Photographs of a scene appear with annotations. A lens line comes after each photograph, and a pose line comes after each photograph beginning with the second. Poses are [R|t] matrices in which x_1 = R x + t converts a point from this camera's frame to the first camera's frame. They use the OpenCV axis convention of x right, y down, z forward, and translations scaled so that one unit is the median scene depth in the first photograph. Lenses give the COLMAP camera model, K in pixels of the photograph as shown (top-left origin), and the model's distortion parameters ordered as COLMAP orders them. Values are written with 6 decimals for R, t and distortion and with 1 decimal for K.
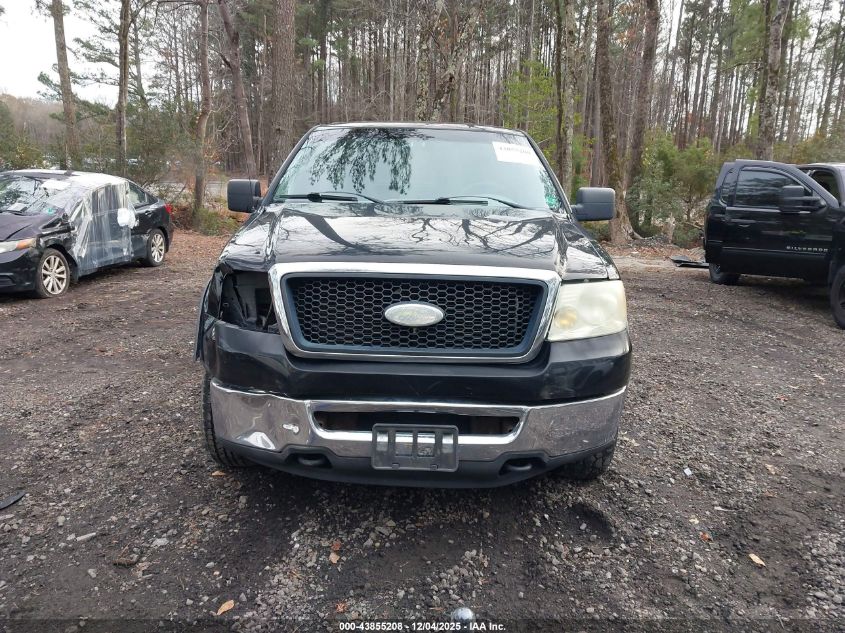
lens RADIAL K [[655.2, 0, 422.5], [0, 655.2, 316.5], [0, 0, 1]] dist [0.026142, -0.001517]
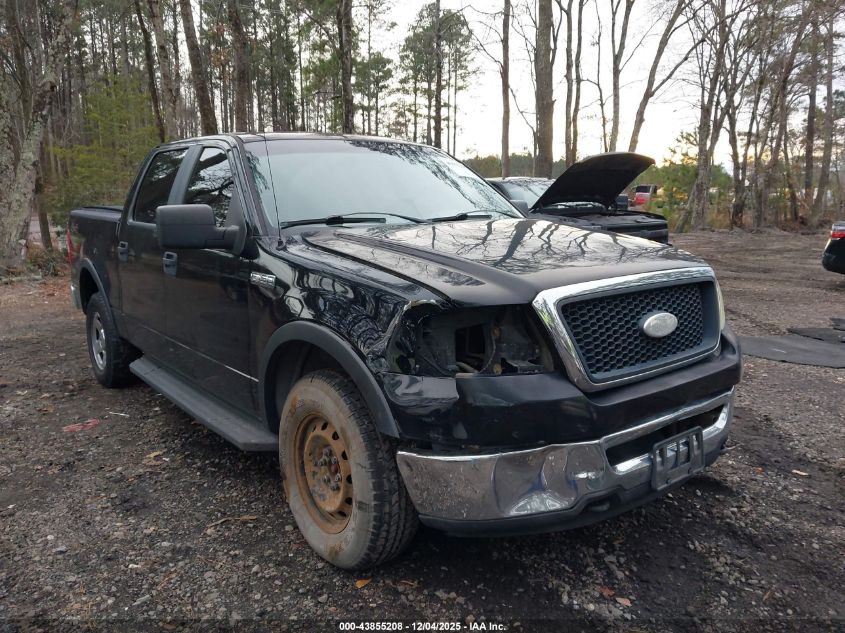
lens RADIAL K [[655.2, 0, 422.5], [0, 655.2, 316.5], [0, 0, 1]] dist [0.026142, -0.001517]
pose [[0.784318, -0.149550, 0.602064, -0.607236], [0.168390, 0.985393, 0.025403, -0.067573], [-0.597068, 0.081458, 0.798044, 0.290834]]
